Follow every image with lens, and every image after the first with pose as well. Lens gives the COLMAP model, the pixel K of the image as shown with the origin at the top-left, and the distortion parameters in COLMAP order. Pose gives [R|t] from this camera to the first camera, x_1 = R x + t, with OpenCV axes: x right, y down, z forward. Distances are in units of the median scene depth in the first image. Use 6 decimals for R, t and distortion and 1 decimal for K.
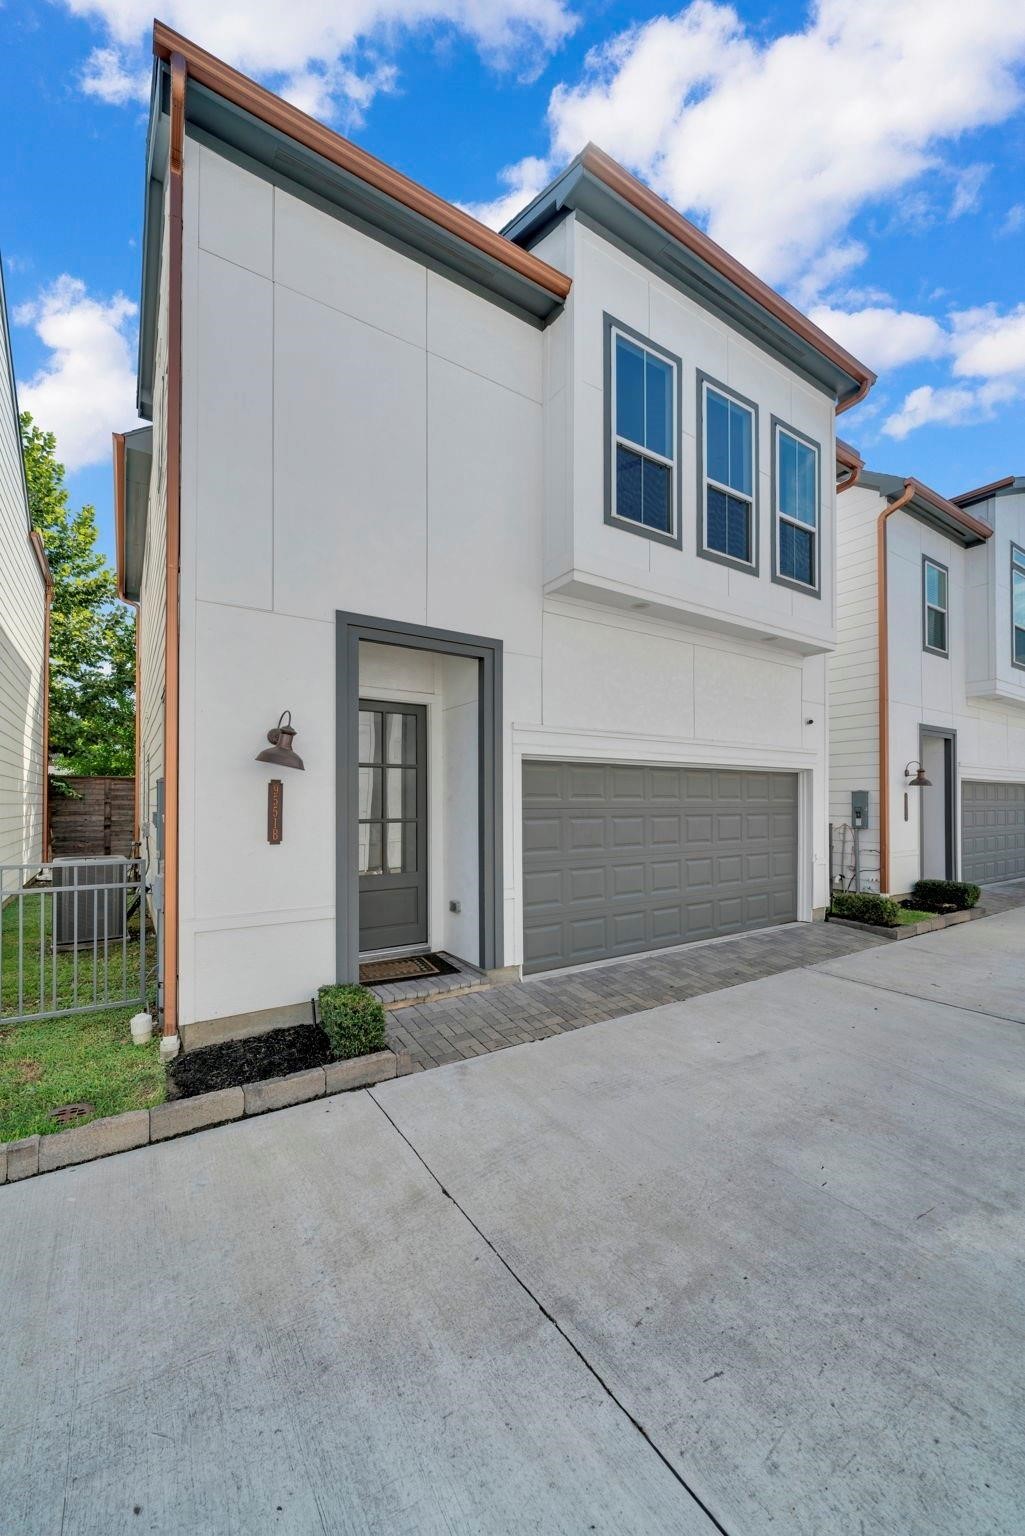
lens RADIAL K [[592.8, 0, 513.7], [0, 592.8, 773.2], [0, 0, 1]] dist [0.000725, -0.000121]
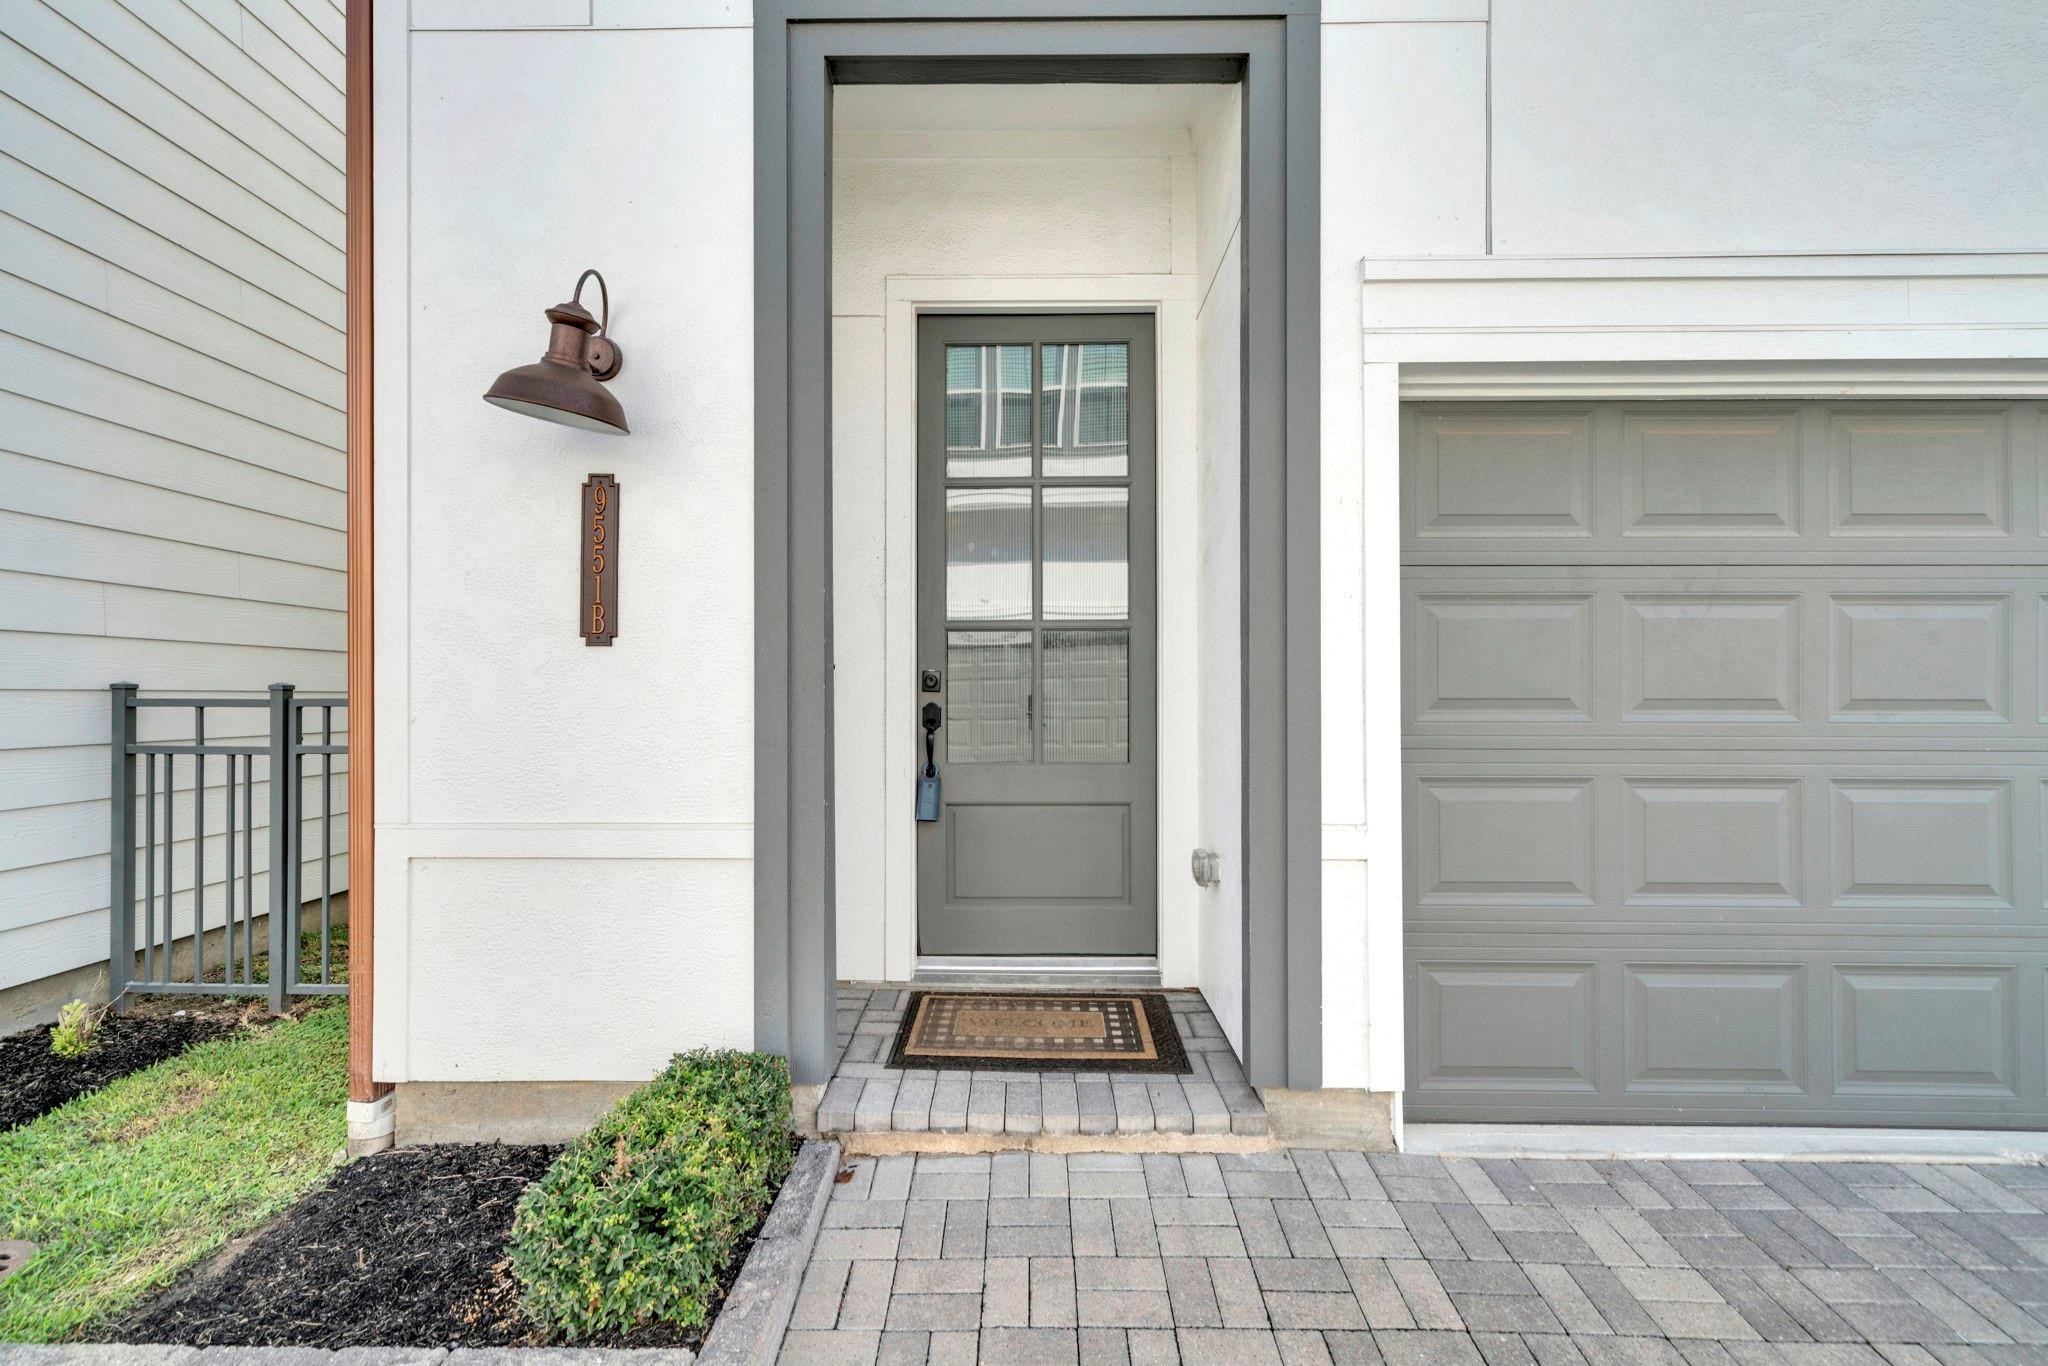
lens RADIAL K [[918.0, 0, 1022.7], [0, 918.0, 686.8], [0, 0, 1]] dist [0.008282, -0.000453]
pose [[0.828602, -0.004448, -0.559820, 0.114330], [0.025811, 0.999209, 0.030263, 0.108894], [0.559242, -0.039526, 0.828062, 0.539210]]
